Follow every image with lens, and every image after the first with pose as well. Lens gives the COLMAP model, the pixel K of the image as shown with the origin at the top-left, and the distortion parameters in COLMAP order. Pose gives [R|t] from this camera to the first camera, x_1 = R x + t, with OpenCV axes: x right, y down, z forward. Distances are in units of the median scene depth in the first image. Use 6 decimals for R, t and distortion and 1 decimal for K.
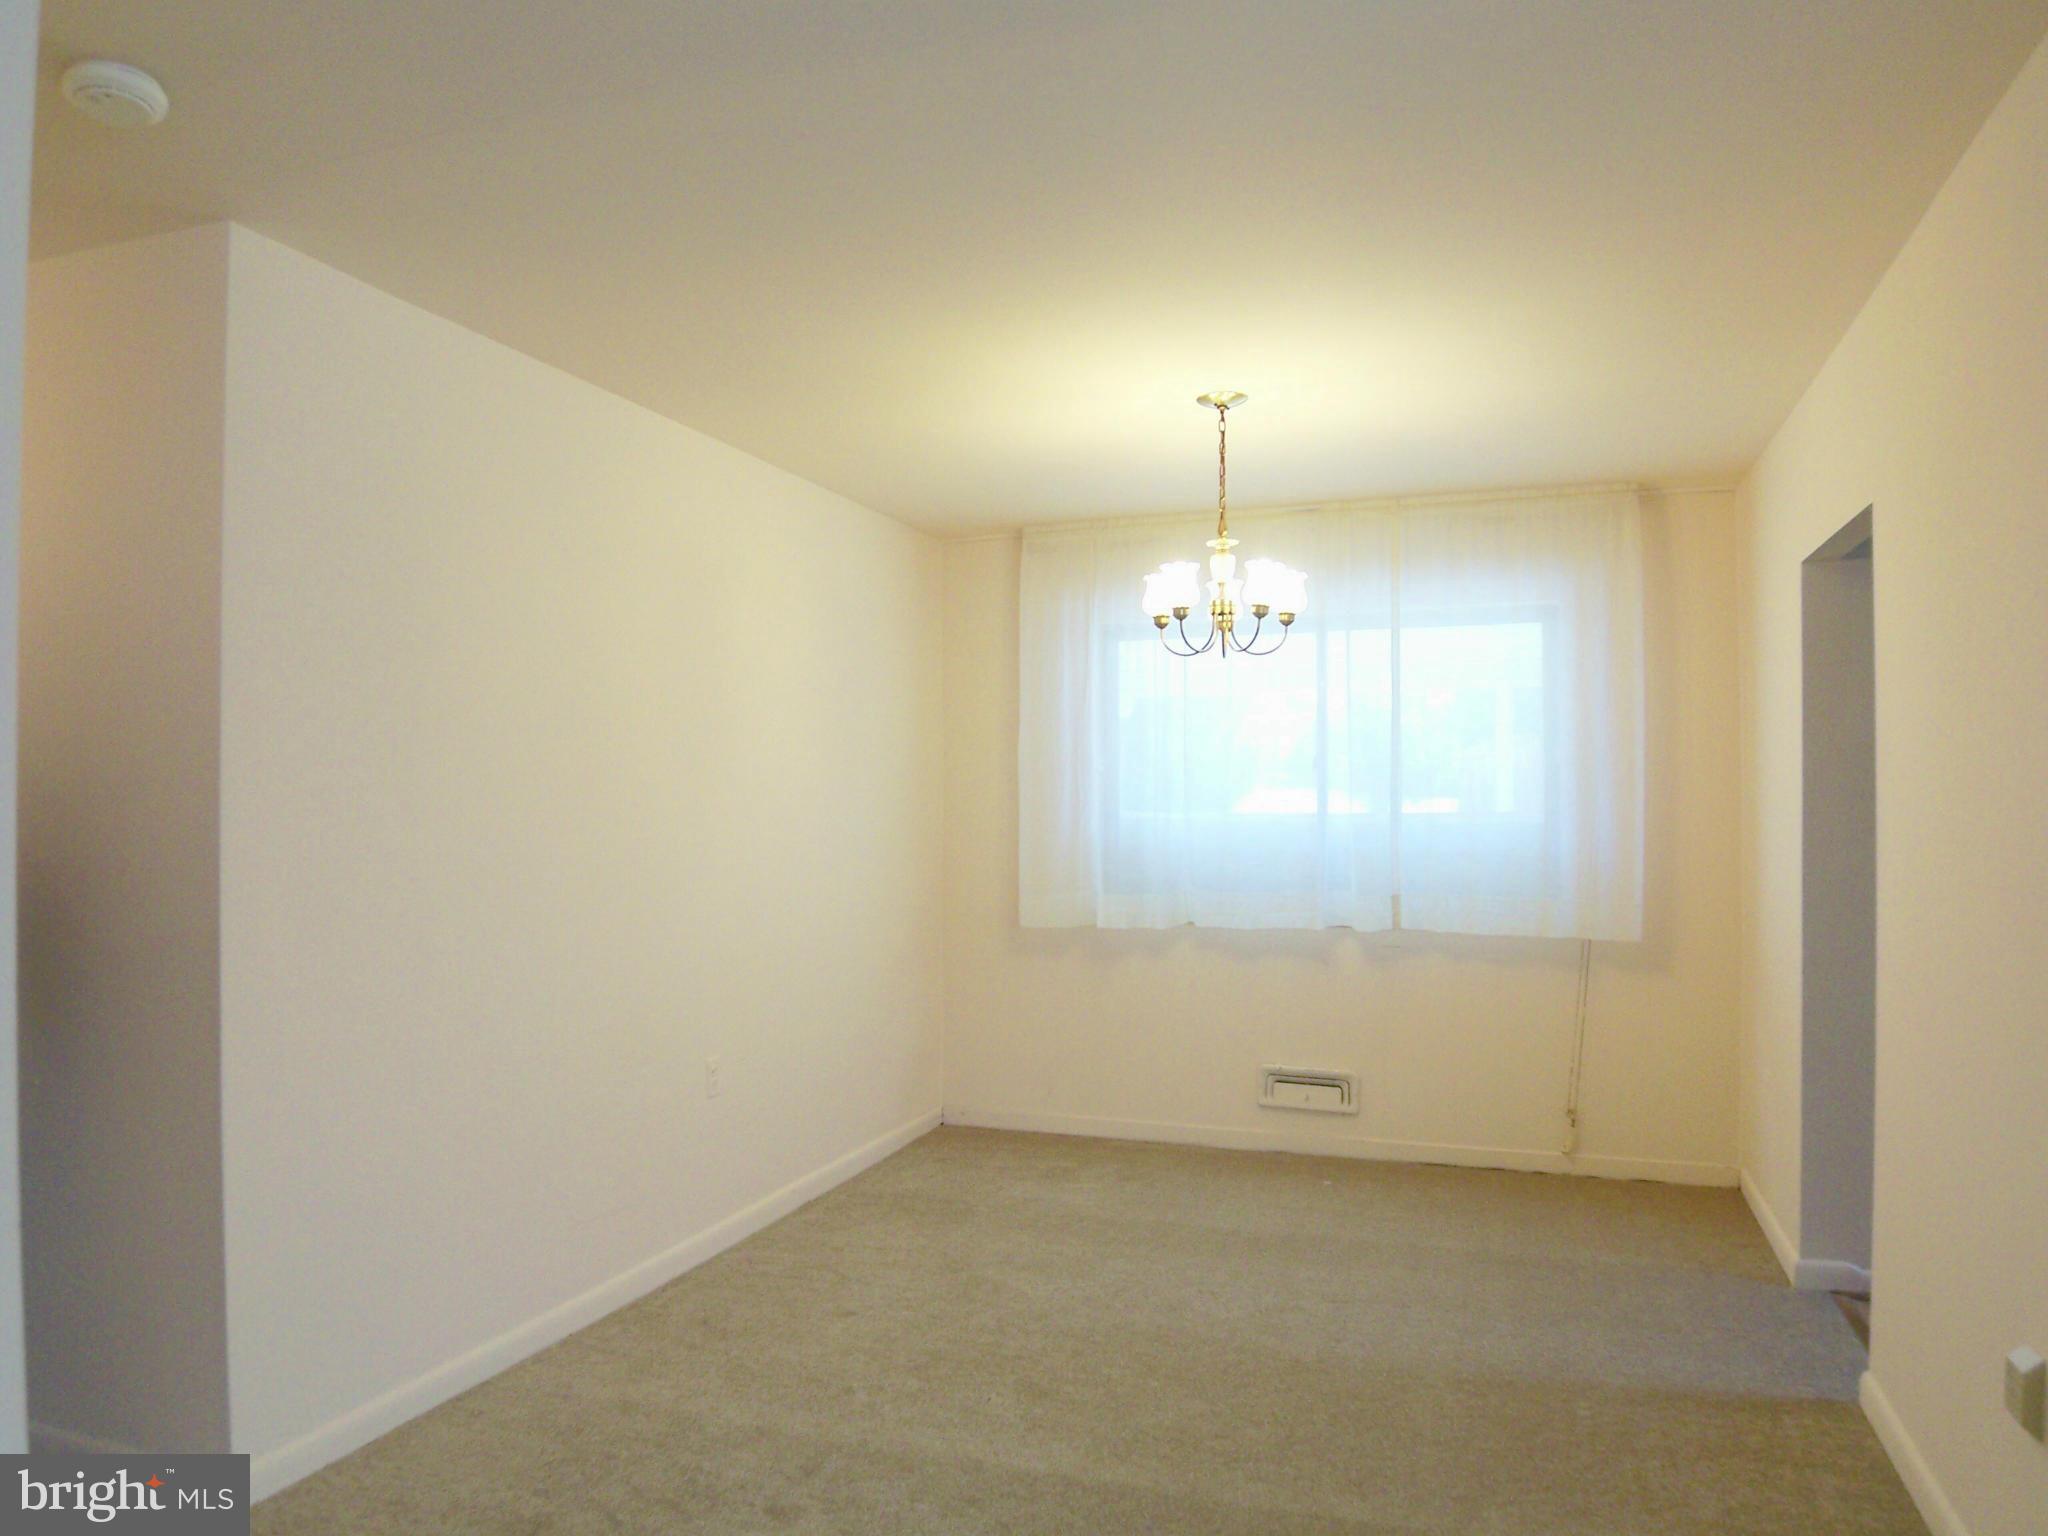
lens RADIAL K [[1358.0, 0, 1021.0], [0, 1358.0, 780.9], [0, 0, 1]] dist [-0.017422, -0.027715]
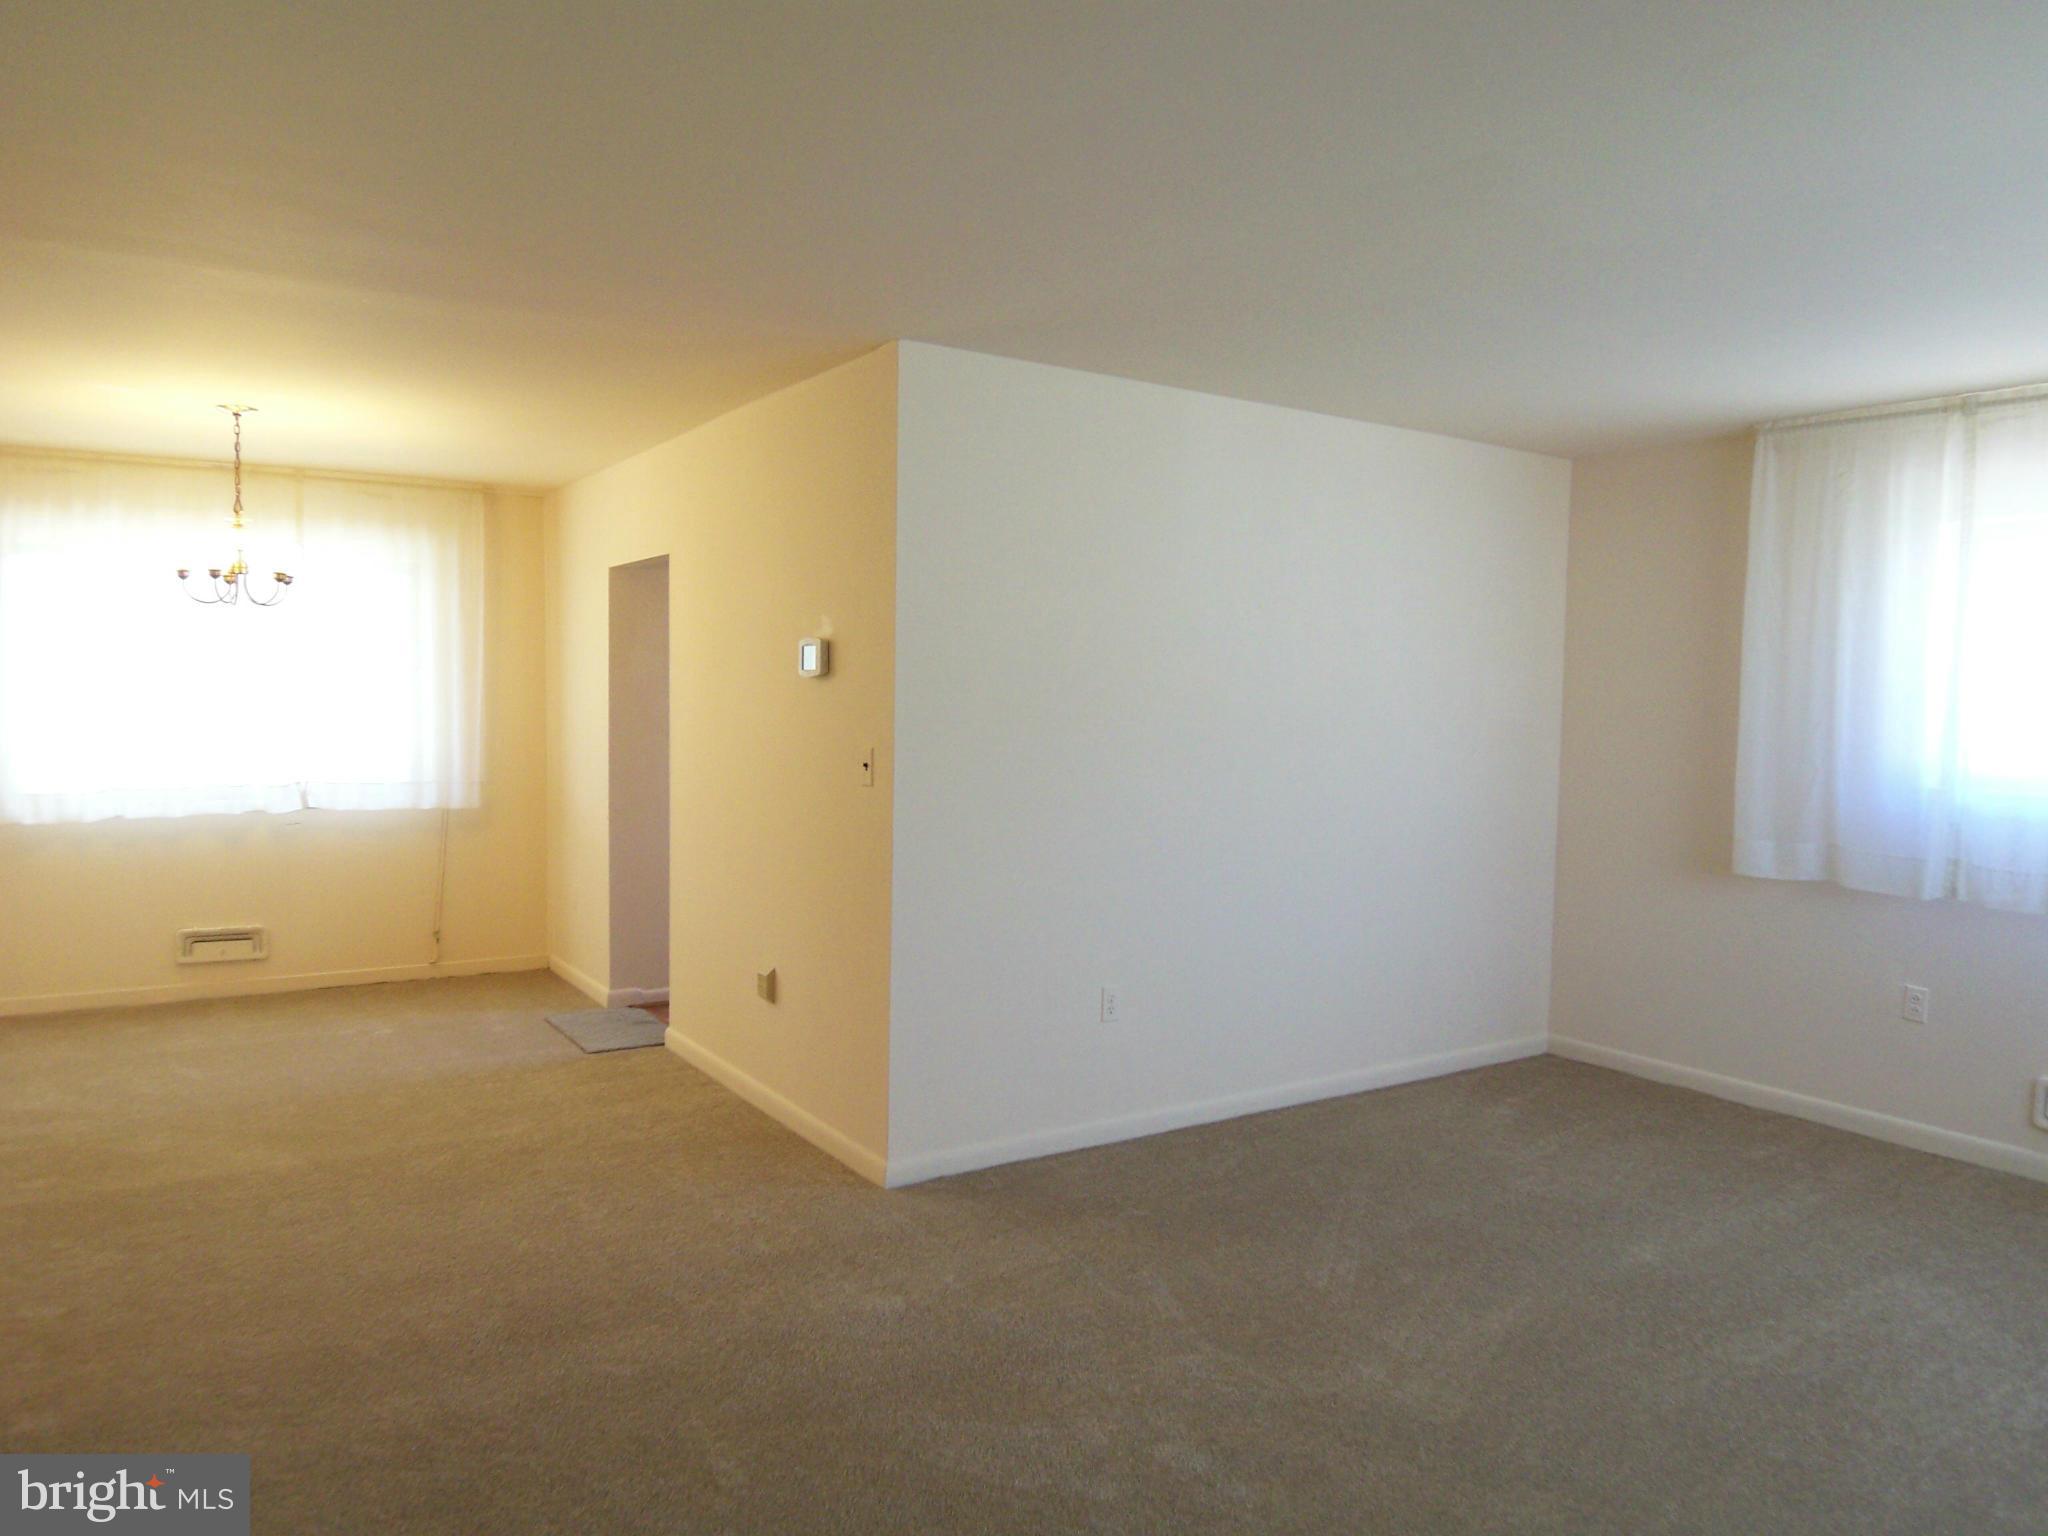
lens RADIAL K [[1358.0, 0, 1021.0], [0, 1358.0, 780.9], [0, 0, 1]] dist [-0.017422, -0.027715]
pose [[0.596926, -0.042757, 0.801156, -0.342060], [-0.034164, 0.996318, 0.078628, -0.041215], [-0.801569, -0.074306, 0.593267, -0.297450]]
